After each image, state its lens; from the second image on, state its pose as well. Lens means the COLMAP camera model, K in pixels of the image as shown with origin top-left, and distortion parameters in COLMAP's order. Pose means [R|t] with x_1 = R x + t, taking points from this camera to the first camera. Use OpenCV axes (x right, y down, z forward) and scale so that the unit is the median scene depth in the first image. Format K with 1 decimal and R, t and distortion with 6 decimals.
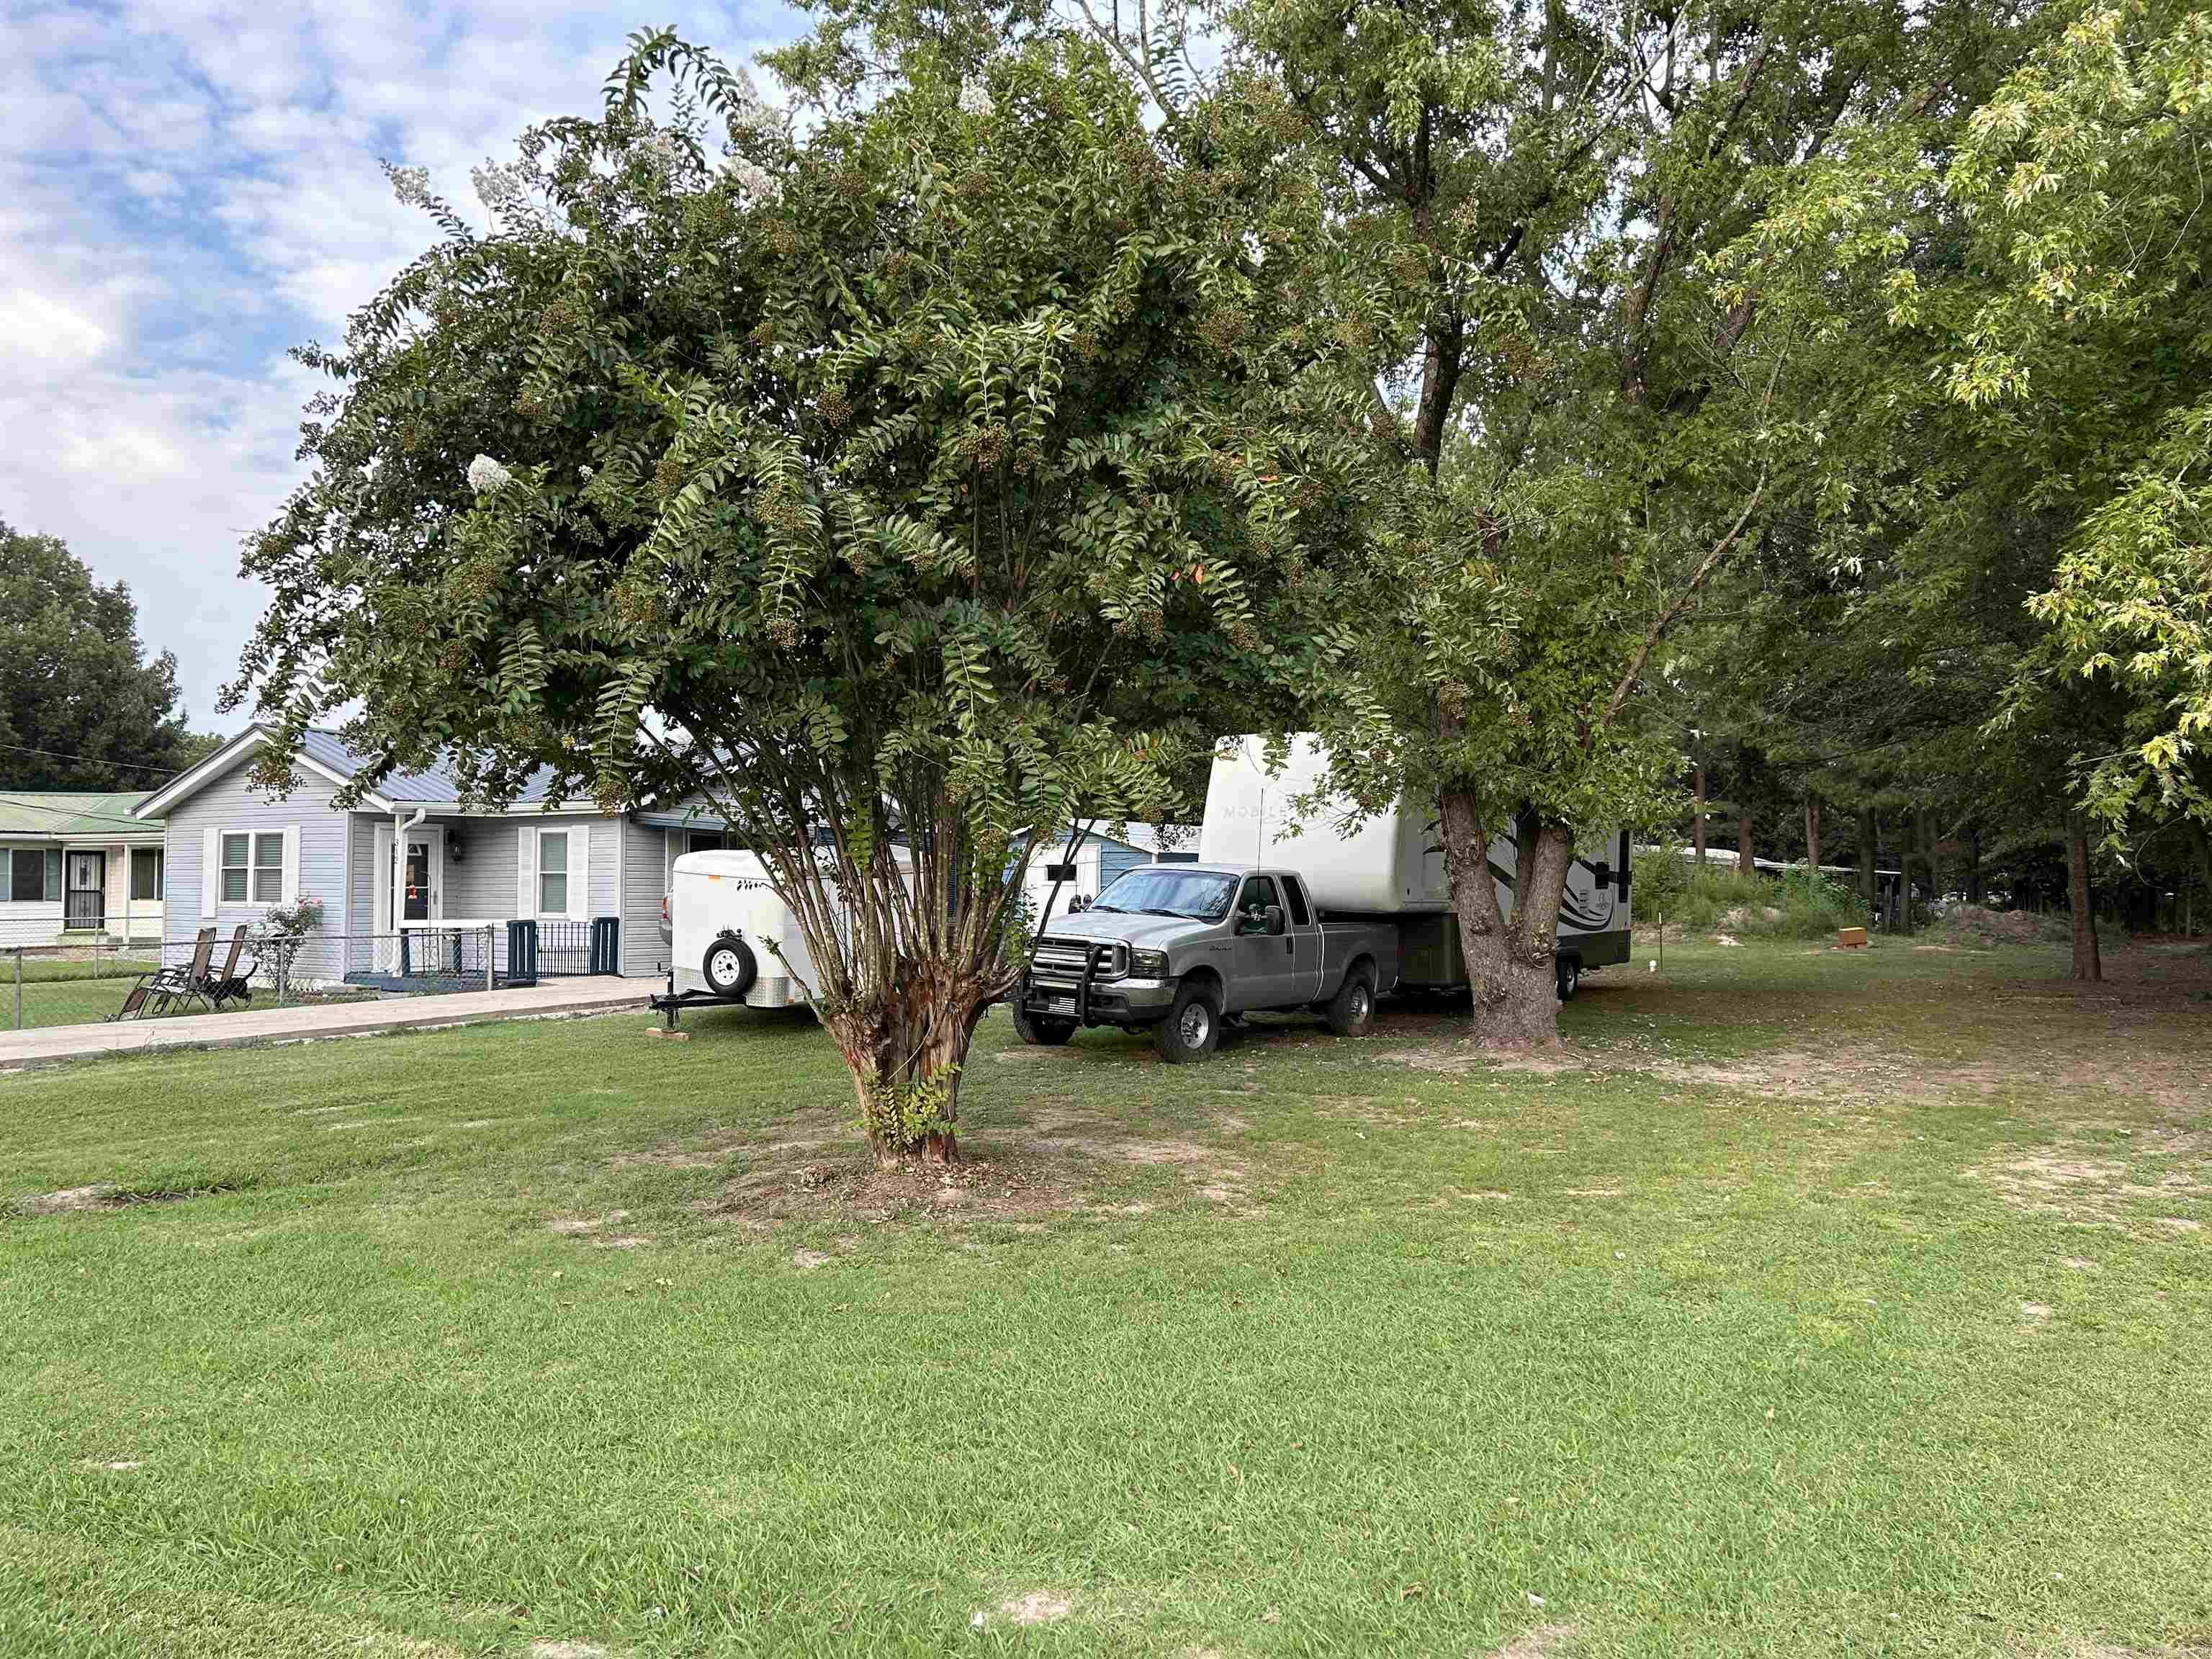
lens RADIAL K [[1661.5, 0, 1102.6], [0, 1661.5, 832.3], [0, 0, 1]] dist [0.053993, -0.063322]
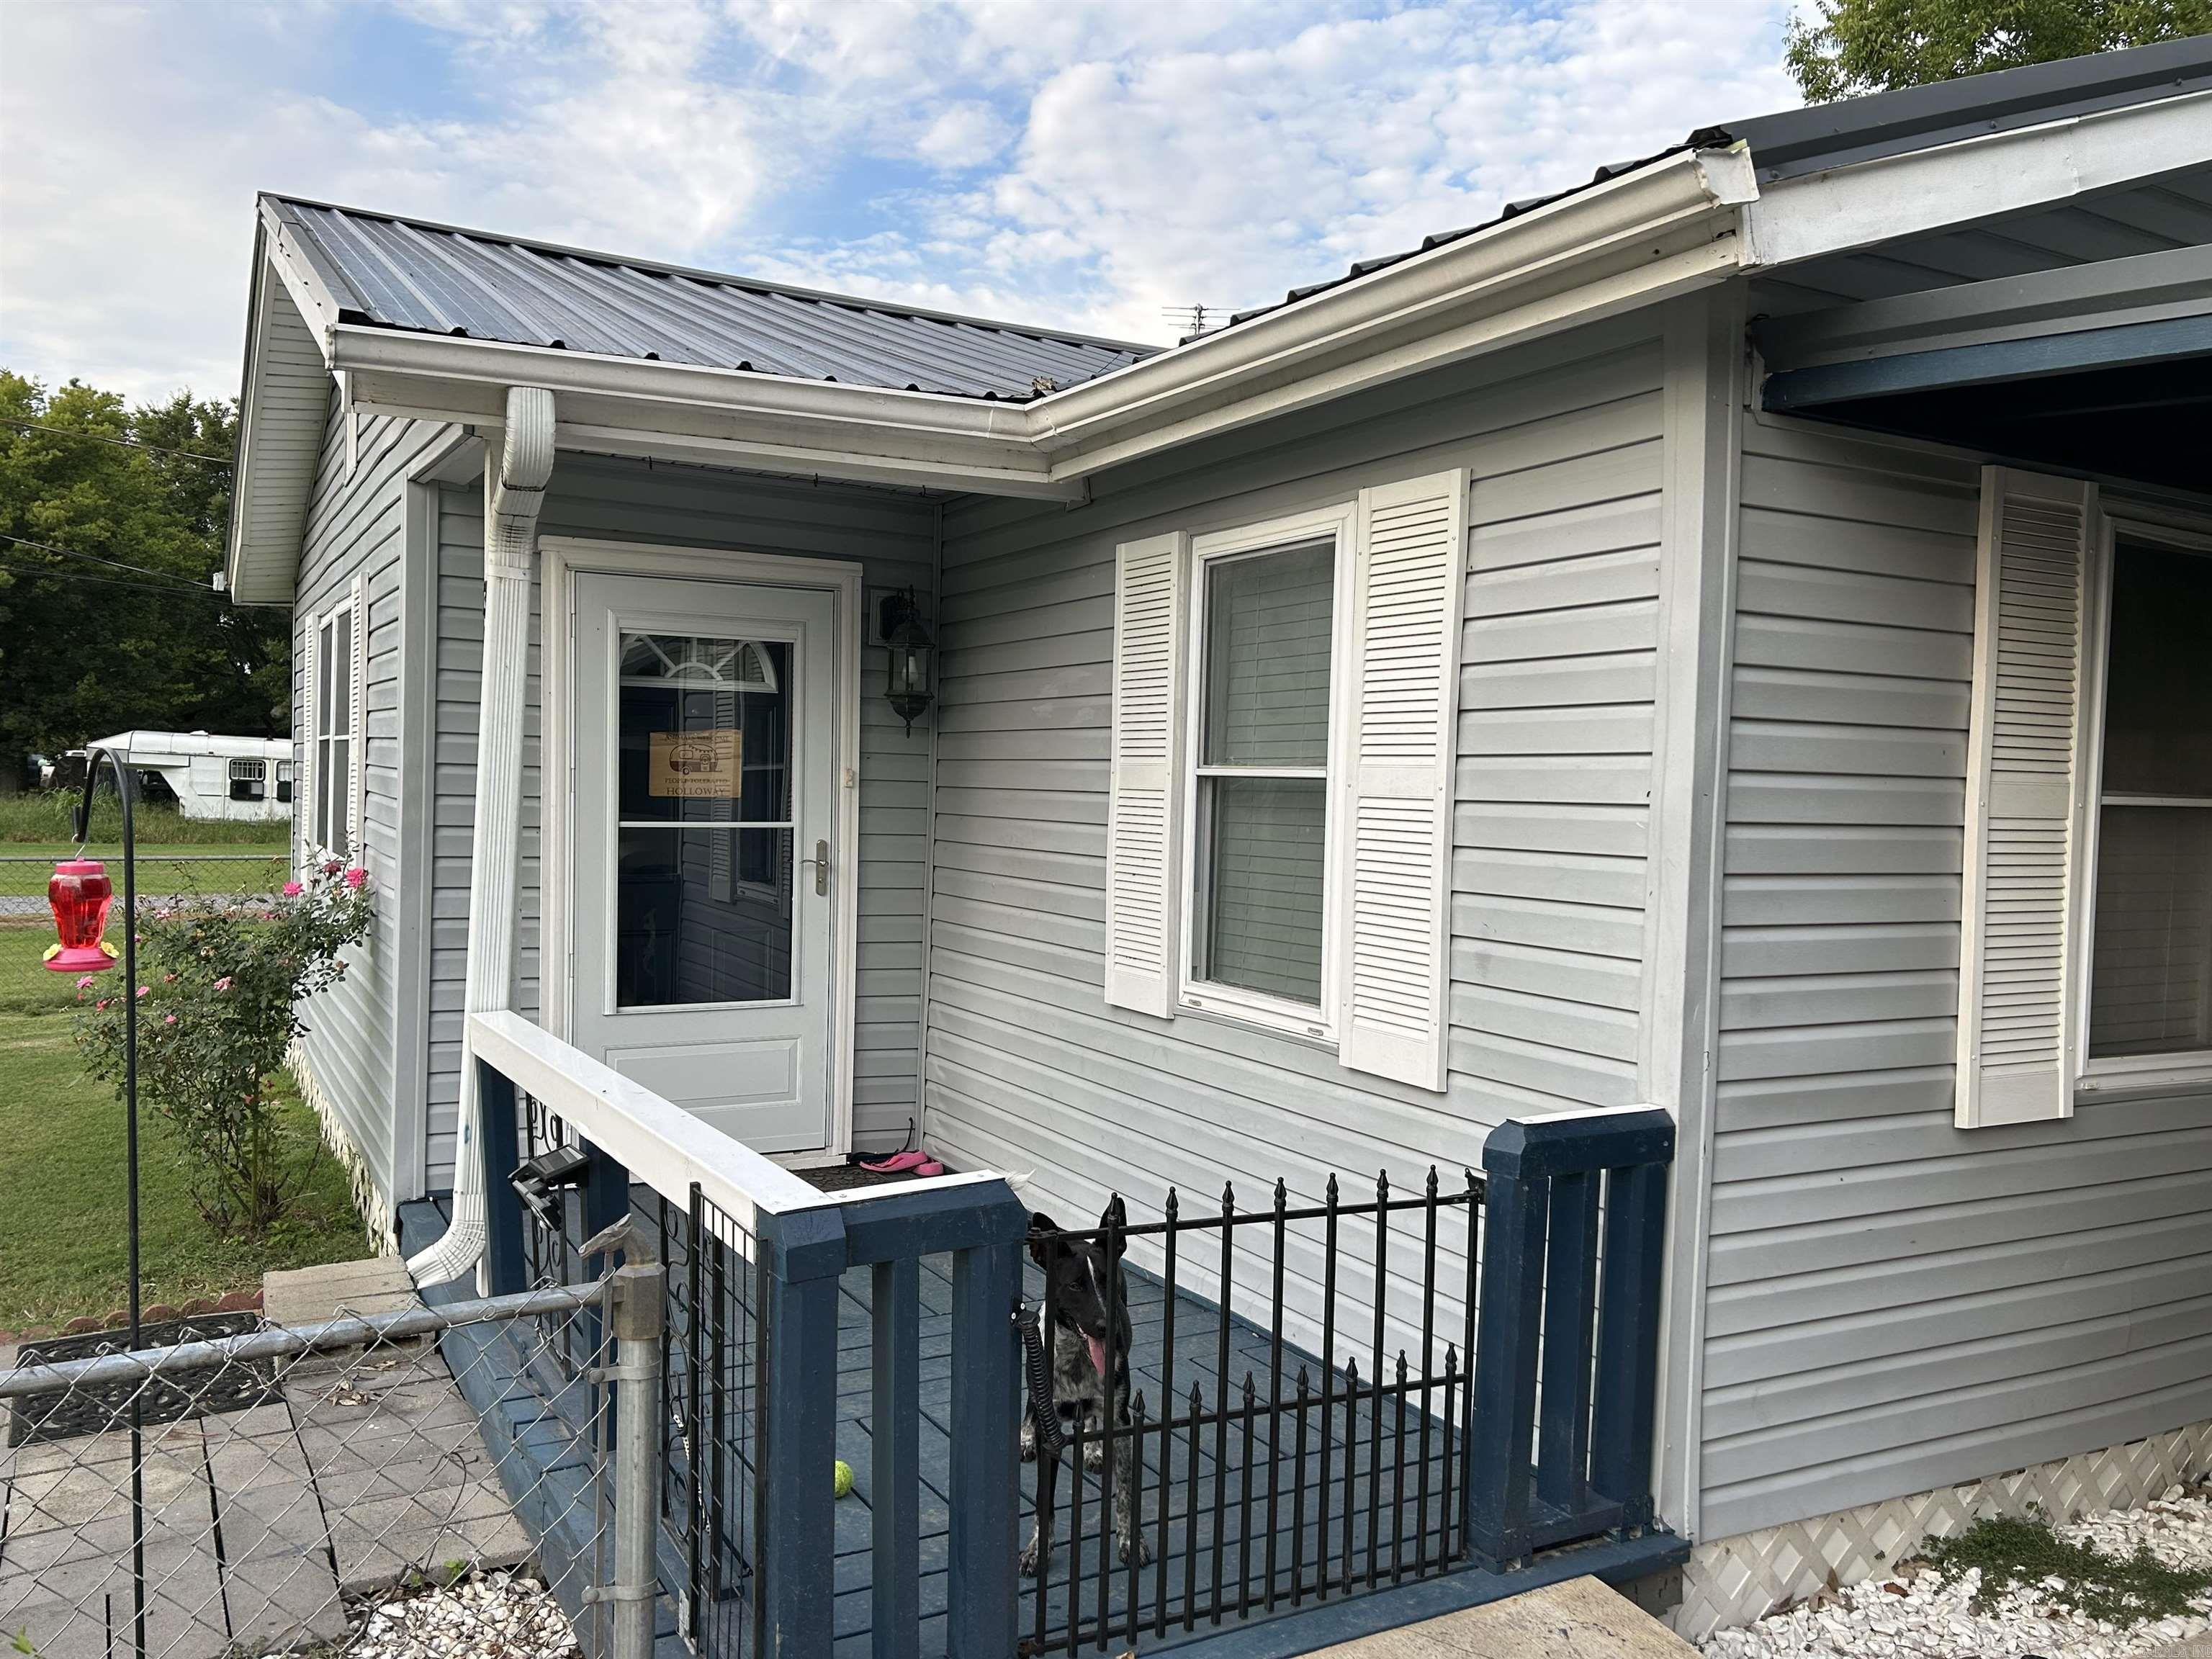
lens RADIAL K [[1736.0, 0, 1089.7], [0, 1736.0, 846.7], [0, 0, 1]] dist [0.069225, -0.083124]
pose [[0.881260, 0.037716, -0.471124, -0.192448], [-0.006448, 0.997677, 0.067809, 0.014602], [0.472587, -0.056720, 0.879457, 0.620251]]
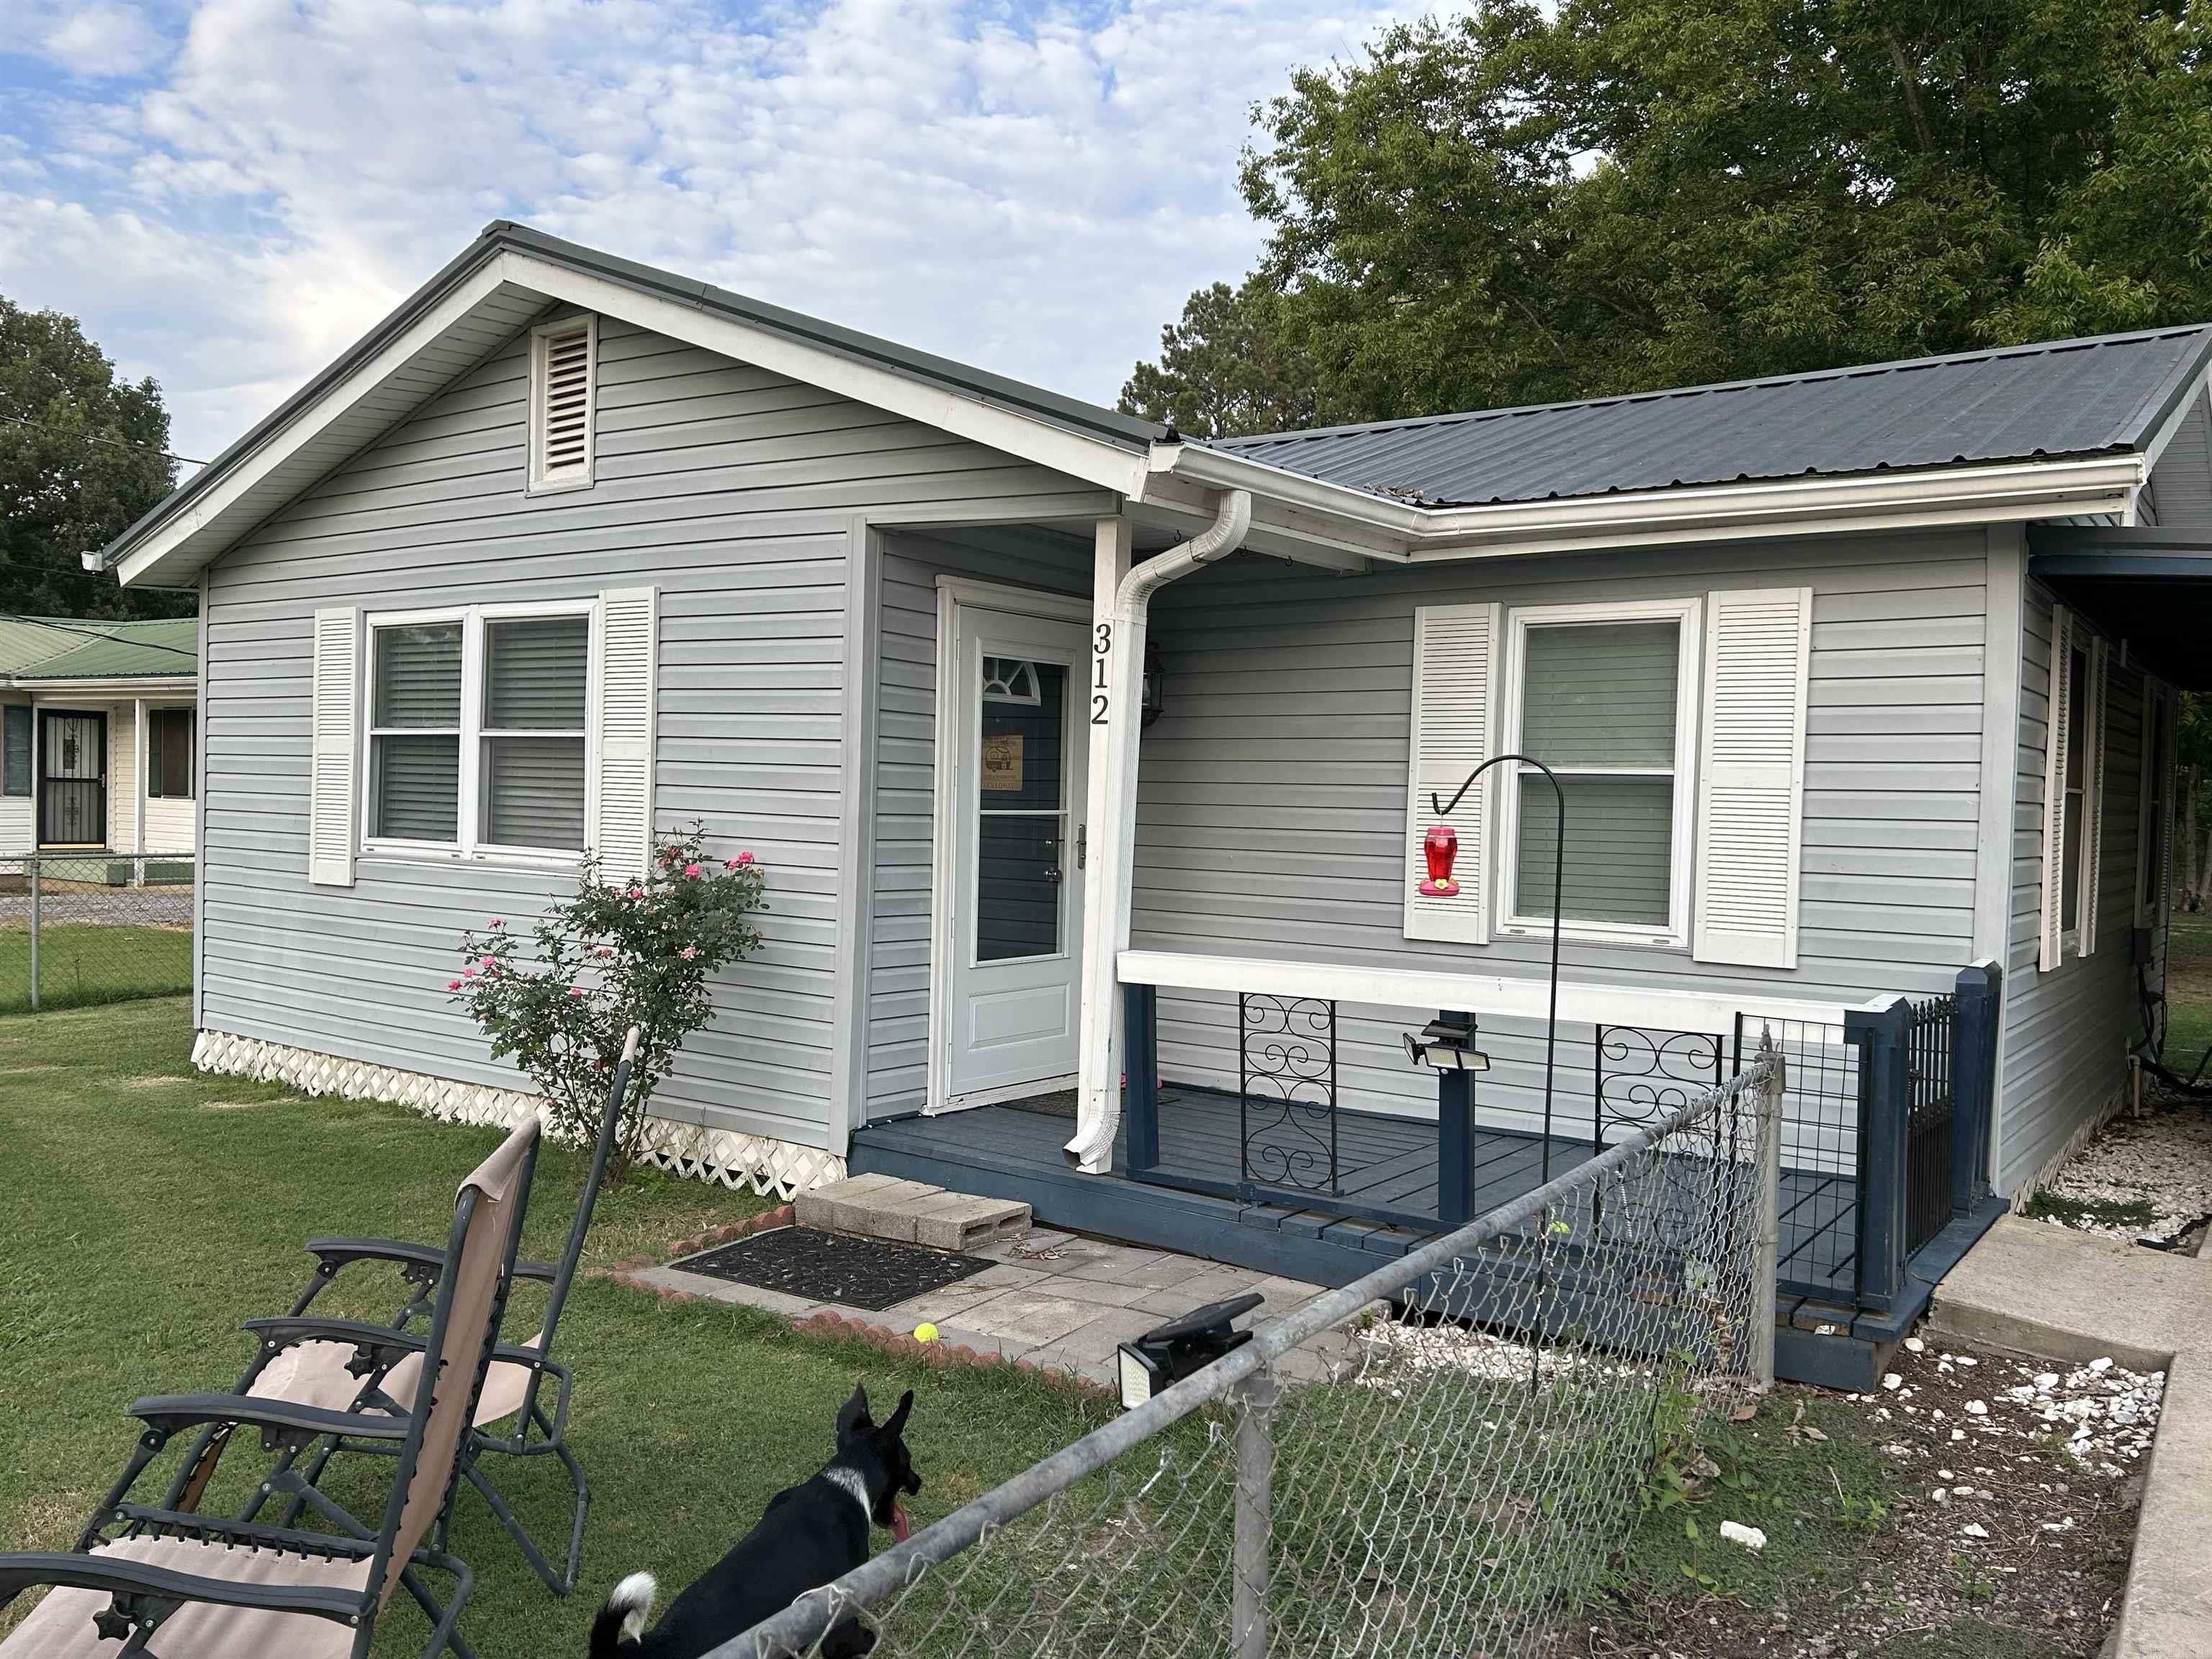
lens RADIAL K [[1736.0, 0, 1071.3], [0, 1736.0, 836.9], [0, 0, 1]] dist [0.069225, -0.083124]
pose [[0.998308, 0.024623, -0.052670, -0.298104], [-0.021525, 0.998049, 0.058601, 0.014936], [0.054010, -0.057368, 0.996891, 0.537314]]
